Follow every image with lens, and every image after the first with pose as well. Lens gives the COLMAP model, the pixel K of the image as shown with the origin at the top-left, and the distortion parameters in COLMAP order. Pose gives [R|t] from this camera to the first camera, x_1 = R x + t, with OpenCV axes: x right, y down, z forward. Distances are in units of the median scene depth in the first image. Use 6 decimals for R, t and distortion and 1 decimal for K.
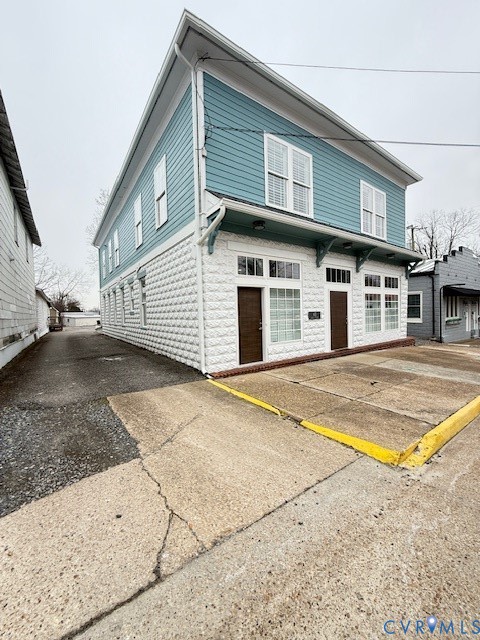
lens RADIAL K [[257.0, 0, 240.4], [0, 257.0, 318.8], [0, 0, 1]] dist [-0.007140, -0.000503]
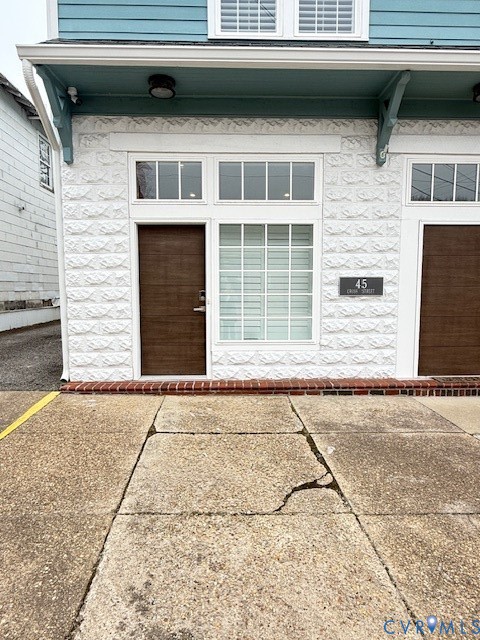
lens RADIAL K [[401.9, 0, 238.7], [0, 401.9, 322.3], [0, 0, 1]] dist [-0.001117, 0.000362]
pose [[0.832991, 0.077318, -0.547857, 0.556300], [-0.032403, 0.995305, 0.091198, -0.009123], [0.552336, -0.058215, 0.831586, 0.398937]]
